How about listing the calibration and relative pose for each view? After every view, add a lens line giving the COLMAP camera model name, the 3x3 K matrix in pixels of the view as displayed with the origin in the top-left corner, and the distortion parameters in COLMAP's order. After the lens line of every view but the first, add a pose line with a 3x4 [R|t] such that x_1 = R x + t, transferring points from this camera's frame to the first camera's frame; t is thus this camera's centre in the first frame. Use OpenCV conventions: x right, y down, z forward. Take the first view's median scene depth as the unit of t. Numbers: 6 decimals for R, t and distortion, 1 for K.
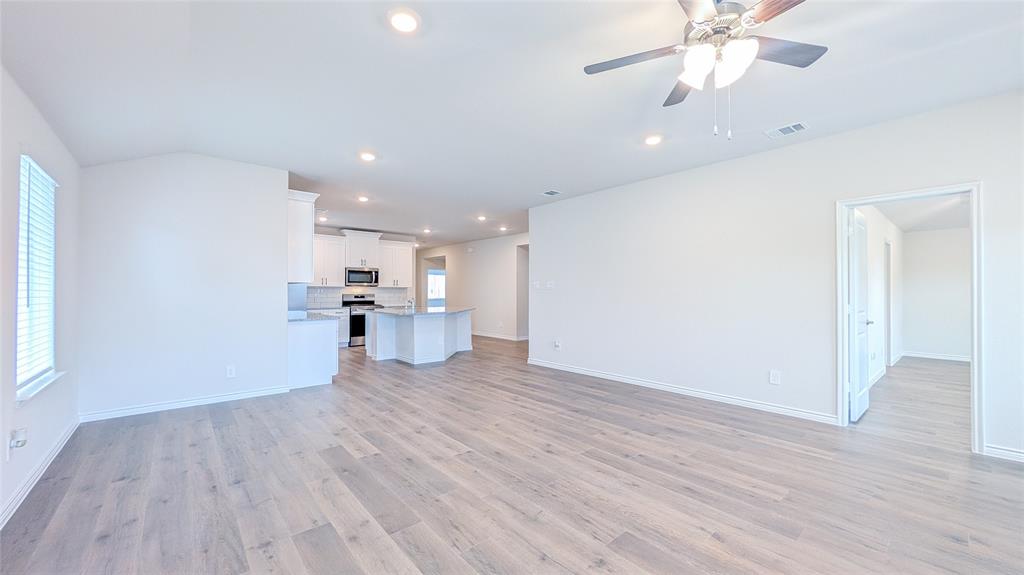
lens RADIAL K [[393.9, 0, 507.6], [0, 393.9, 283.3], [0, 0, 1]] dist [0.000286, -0.000018]
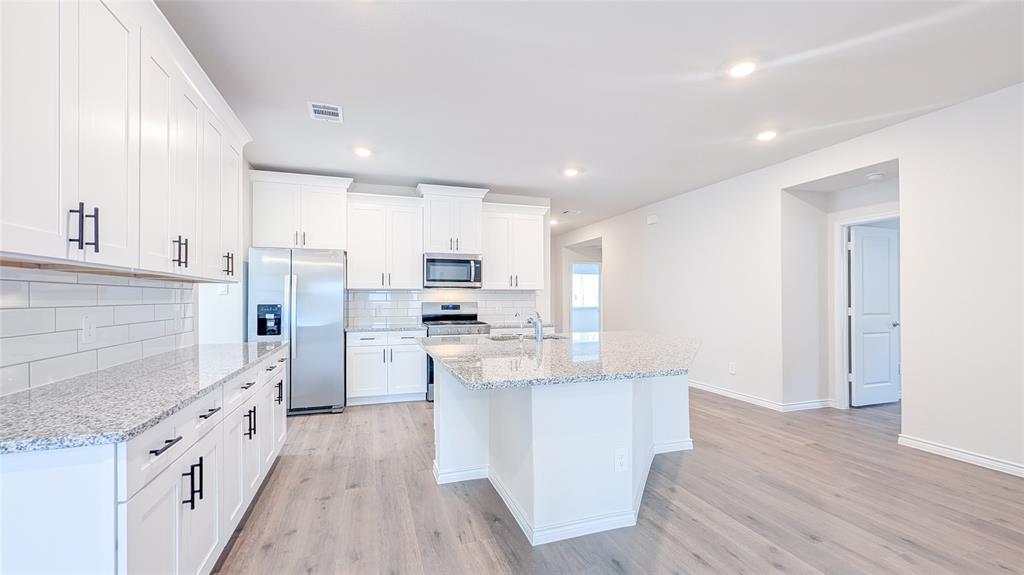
lens RADIAL K [[393.9, 0, 507.6], [0, 393.9, 283.3], [0, 0, 1]] dist [0.000286, -0.000018]
pose [[0.935767, -0.015789, -0.352266, -0.105398], [0.009493, 0.999763, -0.019595, 0.012139], [0.352492, 0.014992, 0.935695, 0.504788]]
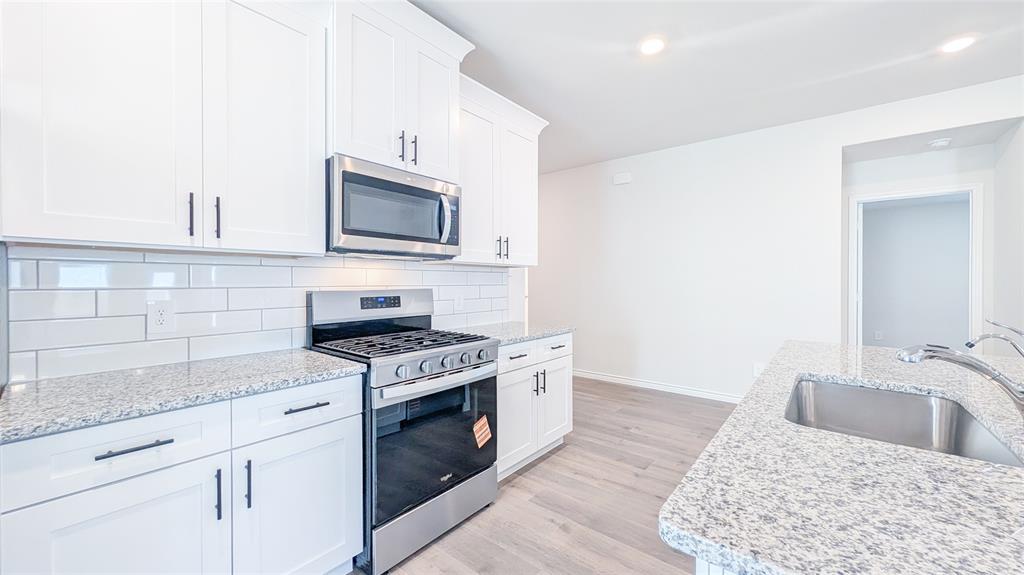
lens RADIAL K [[363.1, 0, 485.5], [0, 363.1, 277.1], [0, 0, 1]] dist [0.000964, 0.000056]
pose [[0.983051, 0.004490, 0.183278, -0.348875], [-0.005354, 0.999977, 0.004219, 0.018026], [-0.183254, -0.005129, 0.983052, 0.765554]]
